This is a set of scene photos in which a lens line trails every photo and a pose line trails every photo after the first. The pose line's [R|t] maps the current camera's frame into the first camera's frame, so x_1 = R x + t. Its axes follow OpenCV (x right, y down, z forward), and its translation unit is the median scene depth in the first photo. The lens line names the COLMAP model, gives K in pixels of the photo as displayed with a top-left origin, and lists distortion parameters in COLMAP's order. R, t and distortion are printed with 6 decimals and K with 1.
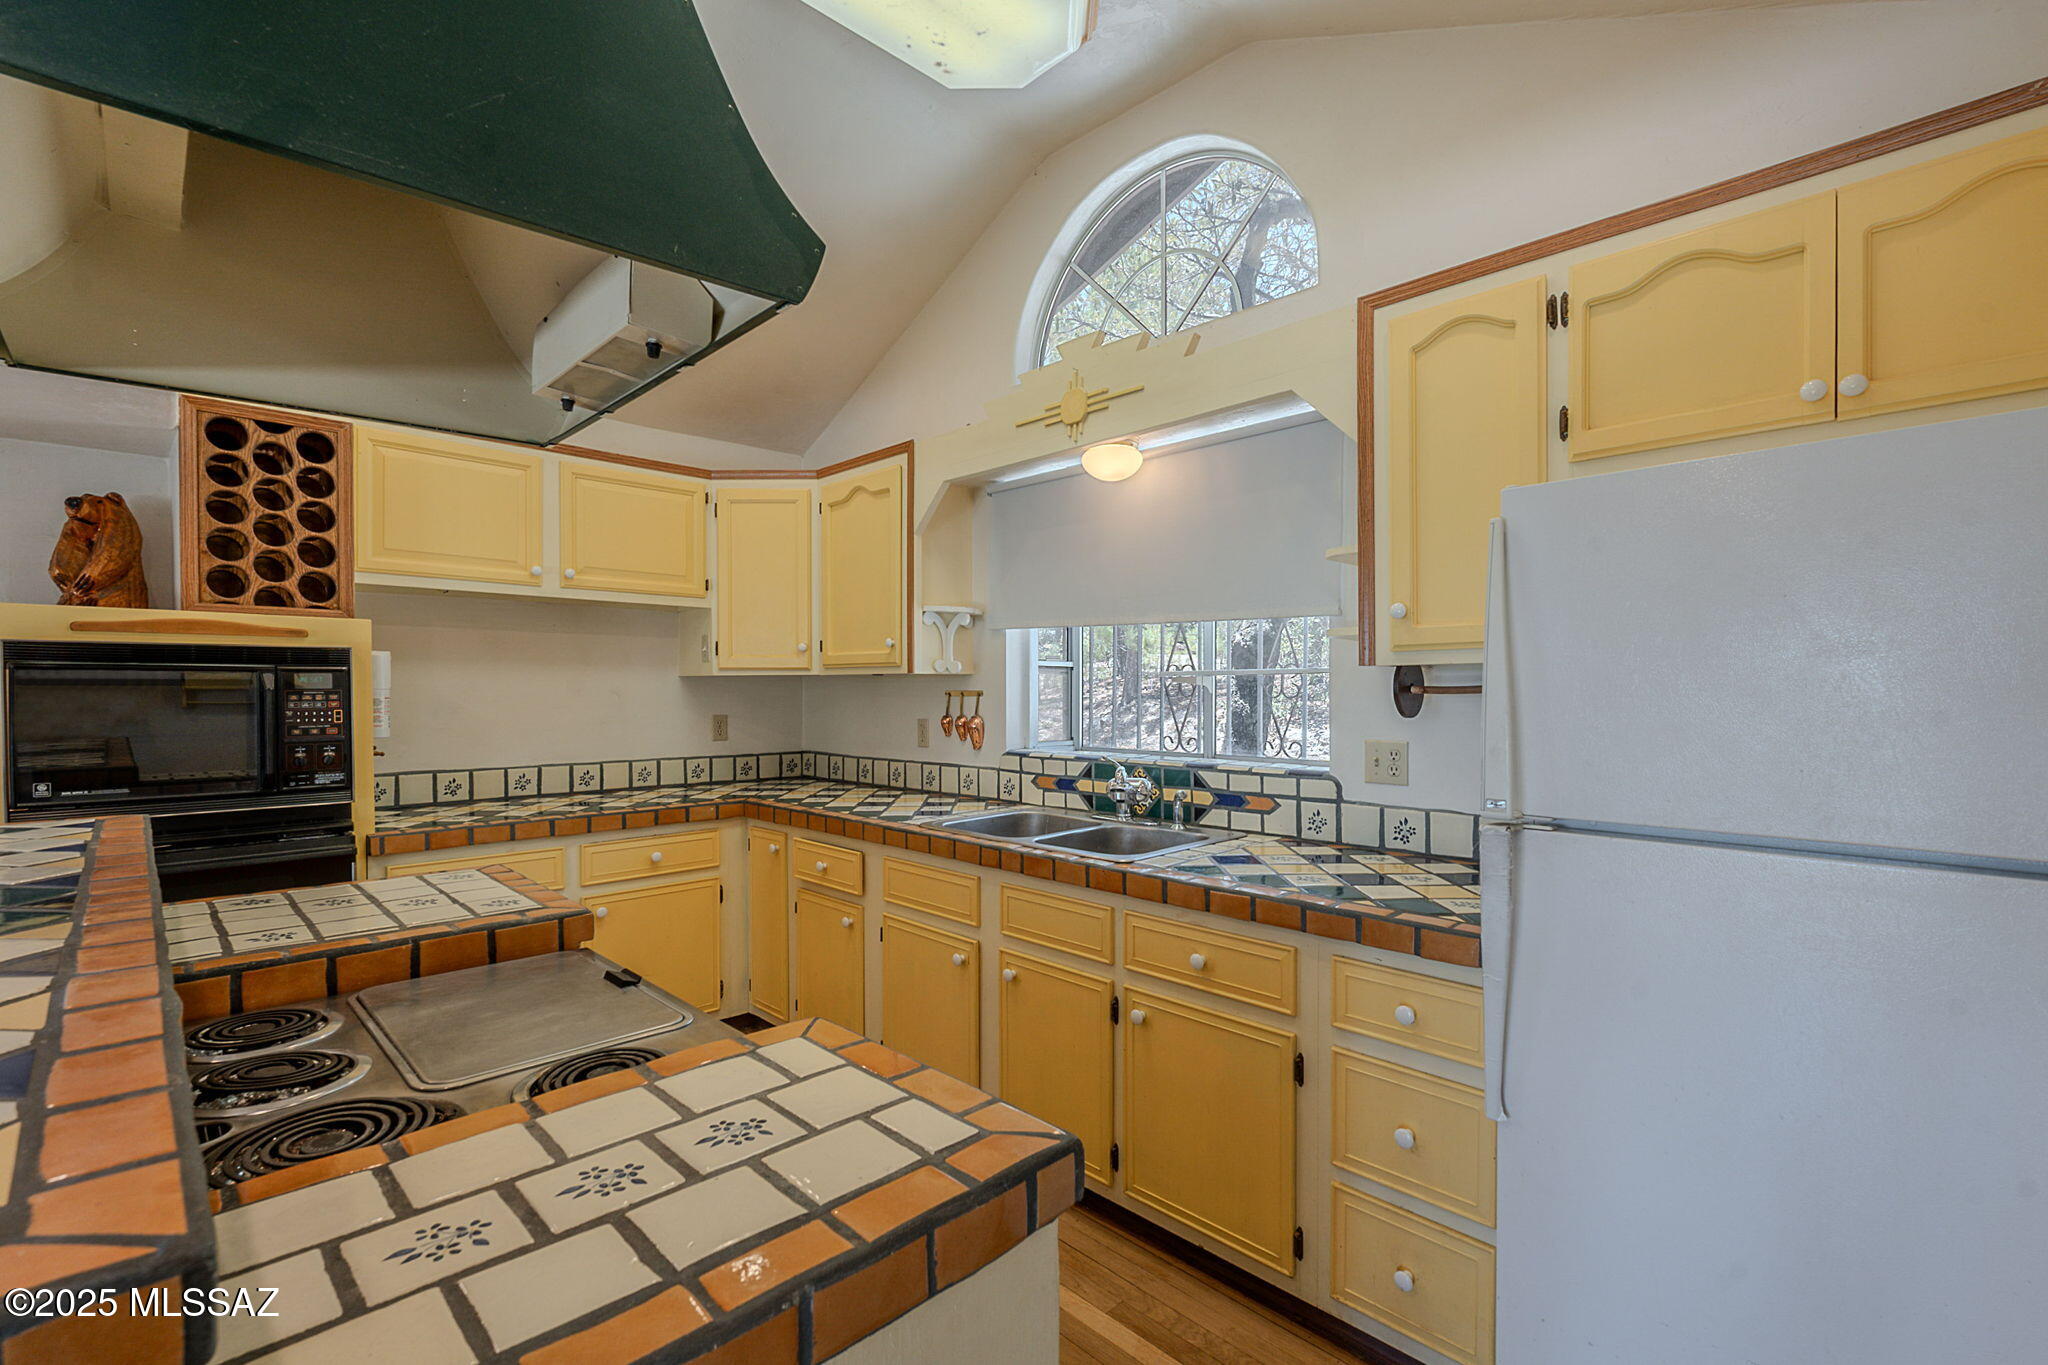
lens RADIAL K [[870.9, 0, 1027.3], [0, 870.9, 695.6], [0, 0, 1]] dist [-0.002553, -0.000137]
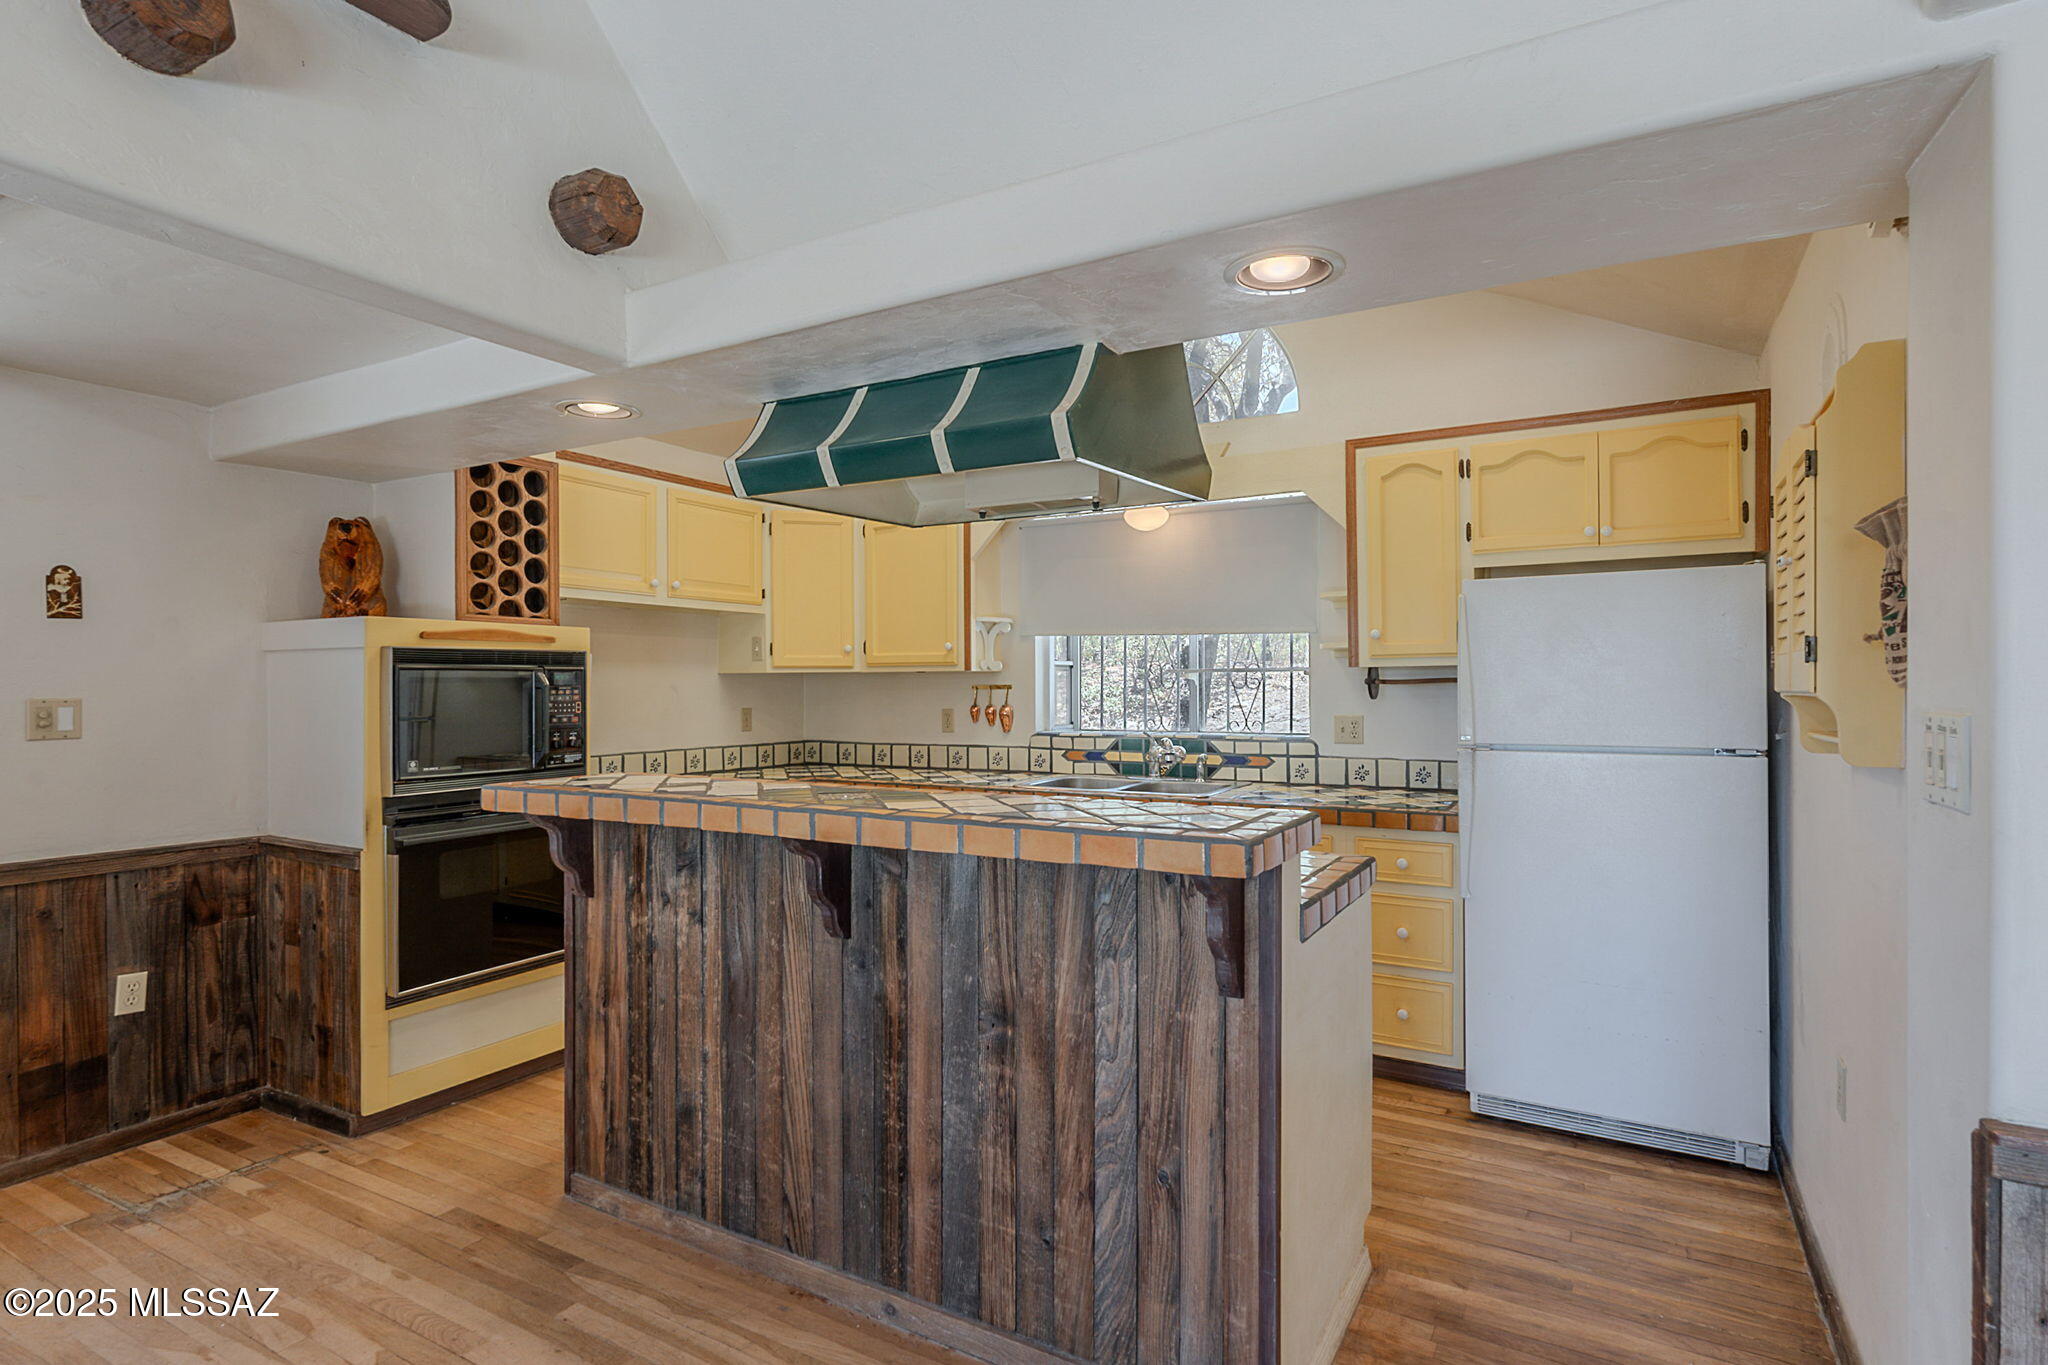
lens RADIAL K [[990.1, 0, 1012.4], [0, 990.1, 678.3], [0, 0, 1]] dist [-0.002227, 0.000054]
pose [[0.968726, -0.003128, 0.248114, -0.507637], [0.006699, 0.999886, -0.013550, 0.005450], [-0.248043, 0.014788, 0.968636, -0.465991]]
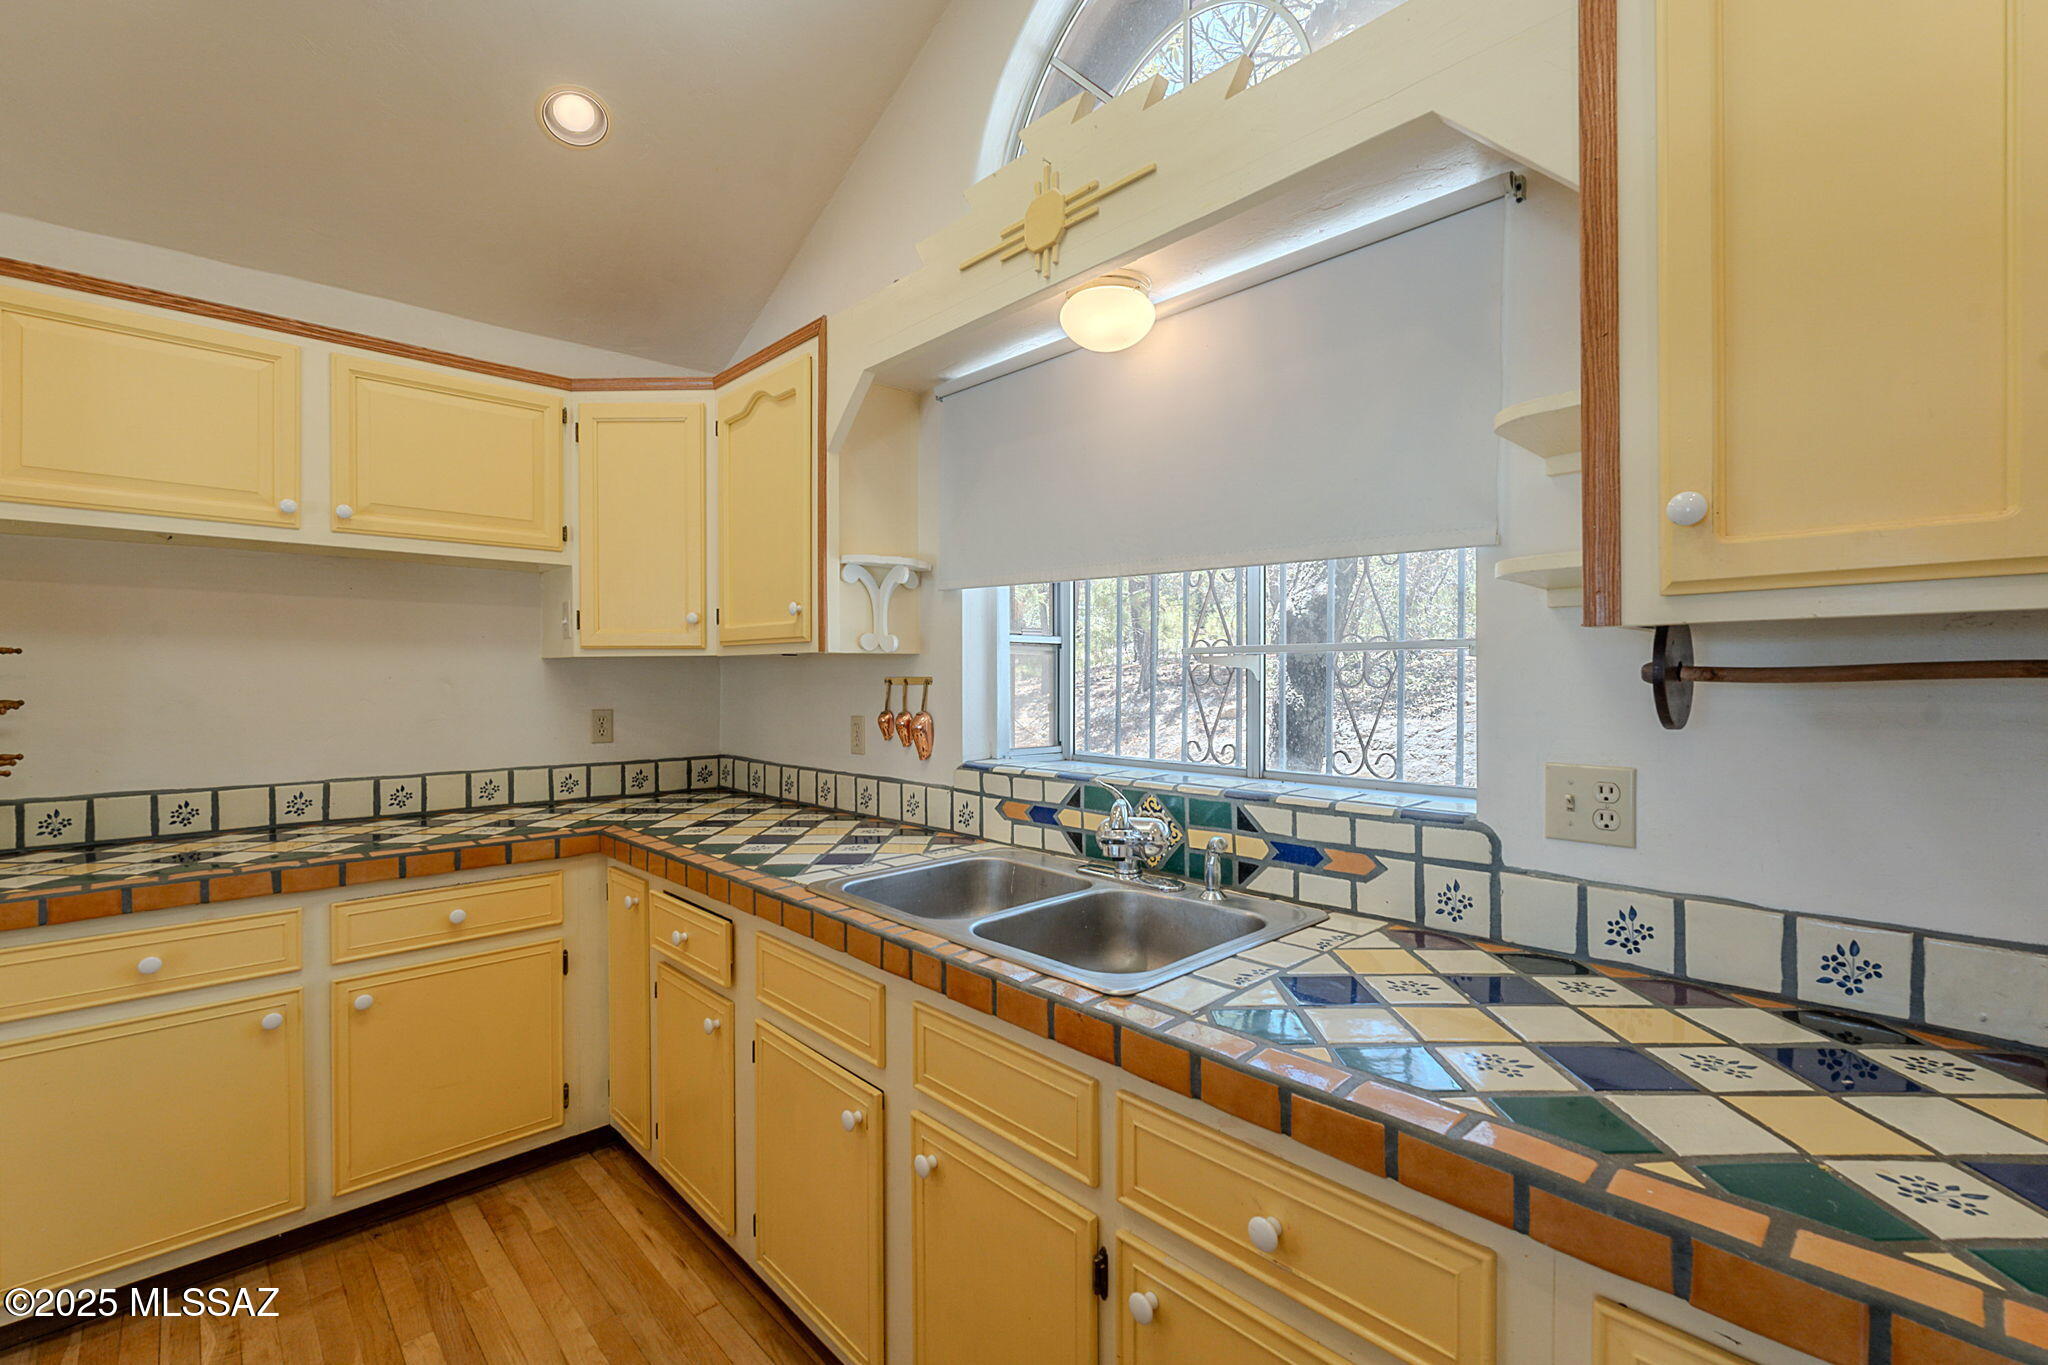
lens RADIAL K [[870.9, 0, 1030.9], [0, 870.9, 679.3], [0, 0, 1]] dist [-0.002553, -0.000137]
pose [[0.999835, -0.000912, -0.018118, 0.053842], [0.000847, 0.999993, -0.003557, -0.001475], [0.018121, 0.003541, 0.999830, 0.368941]]
